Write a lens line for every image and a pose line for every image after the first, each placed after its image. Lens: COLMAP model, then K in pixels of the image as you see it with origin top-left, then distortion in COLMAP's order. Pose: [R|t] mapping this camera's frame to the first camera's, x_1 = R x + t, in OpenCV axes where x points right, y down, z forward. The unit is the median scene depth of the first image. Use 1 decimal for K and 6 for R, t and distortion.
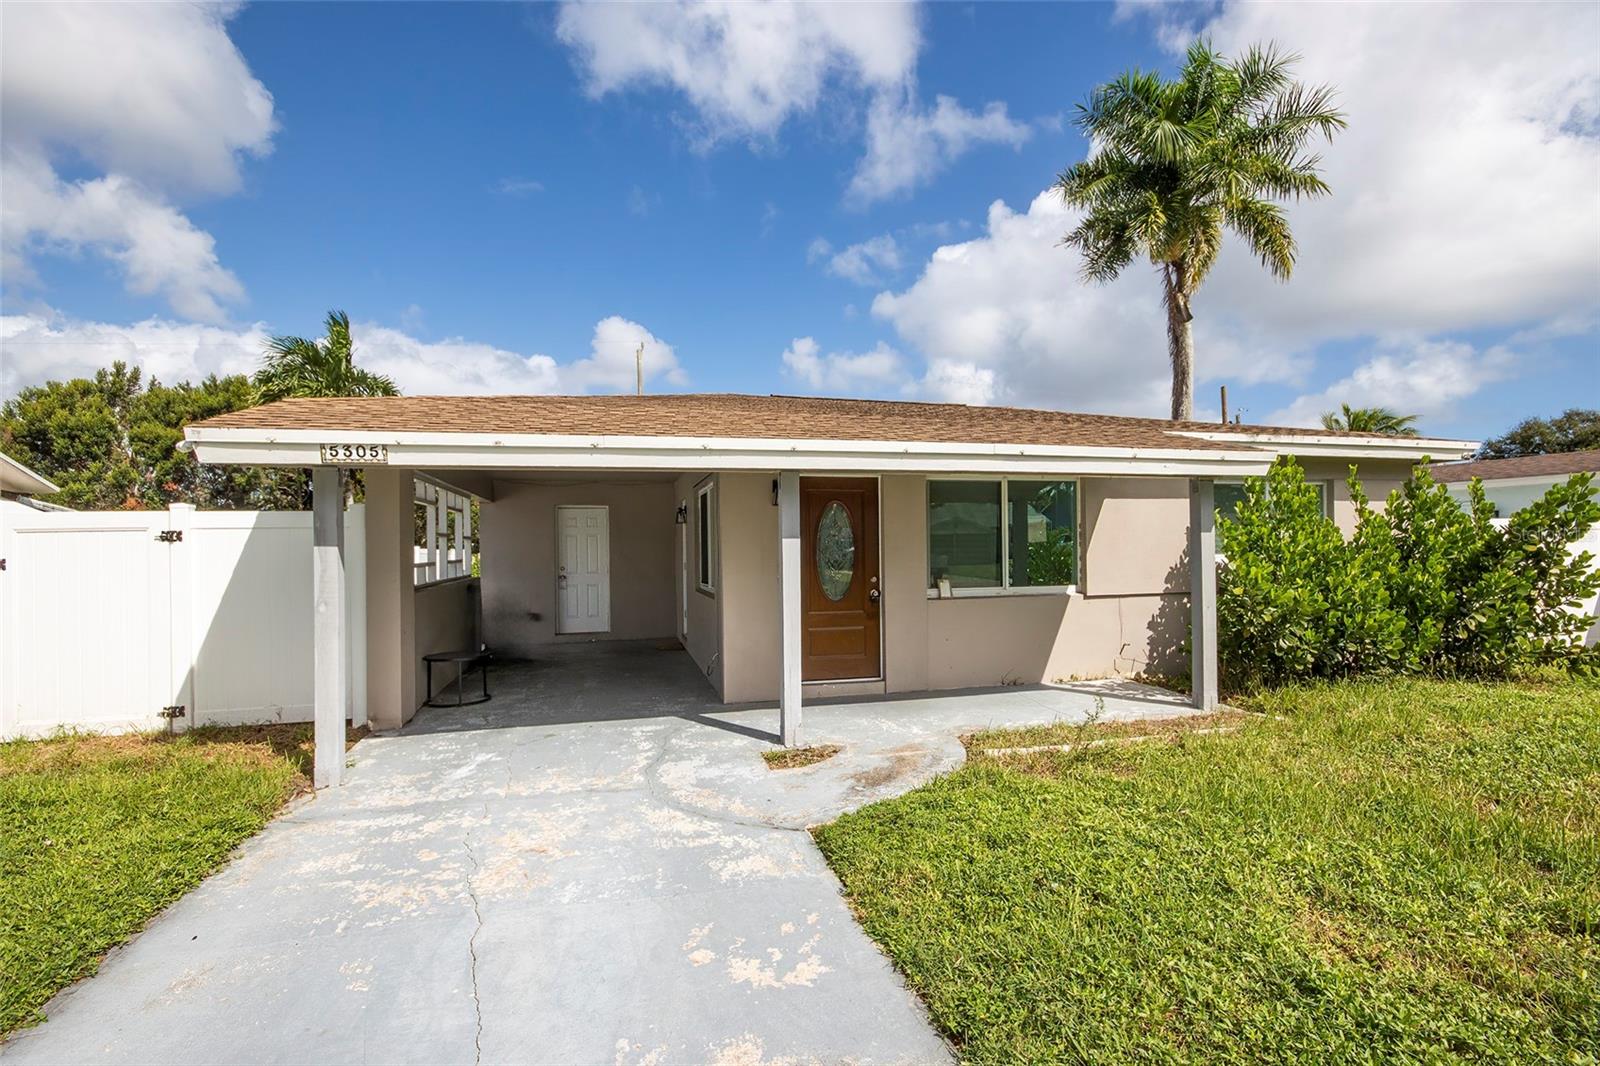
lens RADIAL K [[785.0, 0, 798.3], [0, 785.0, 543.3], [0, 0, 1]] dist [0.001014, 0.000504]
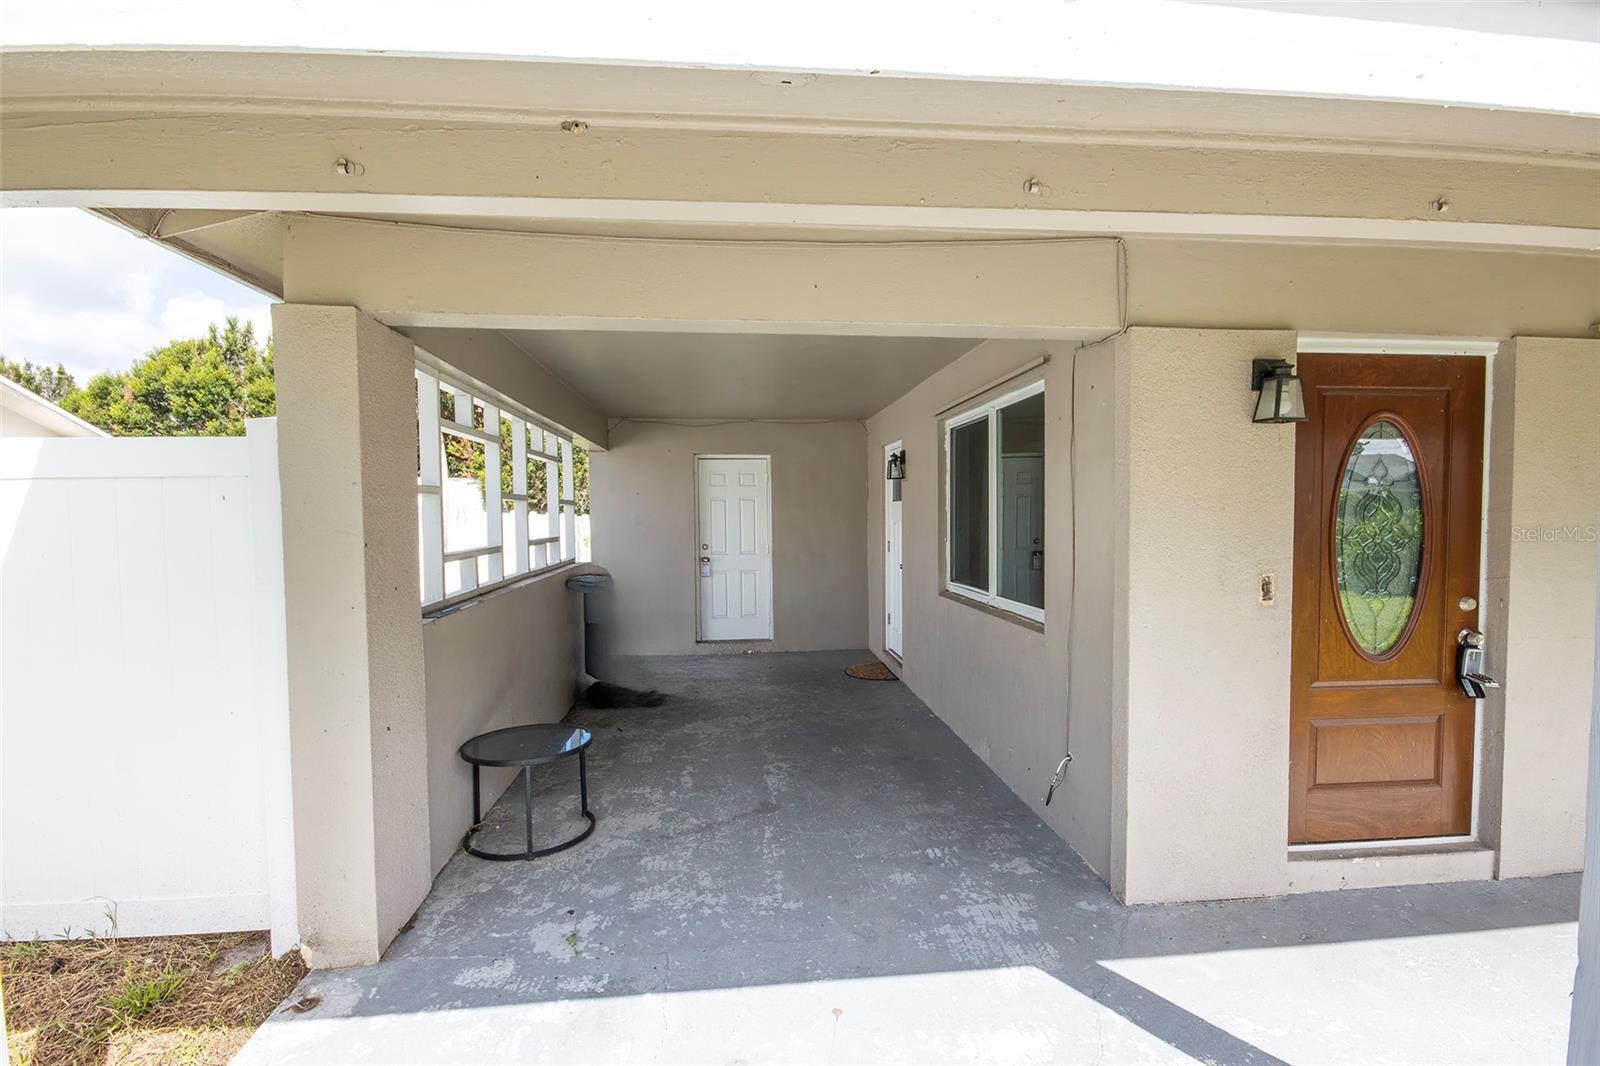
lens RADIAL K [[777.7, 0, 804.4], [0, 777.7, 526.3], [0, 0, 1]] dist [0.006614, 0.000349]
pose [[0.990888, 0.005331, -0.134586, -0.126848], [-0.002103, 0.999707, 0.024115, -0.002622], [0.134675, -0.023613, 0.990608, 0.348887]]
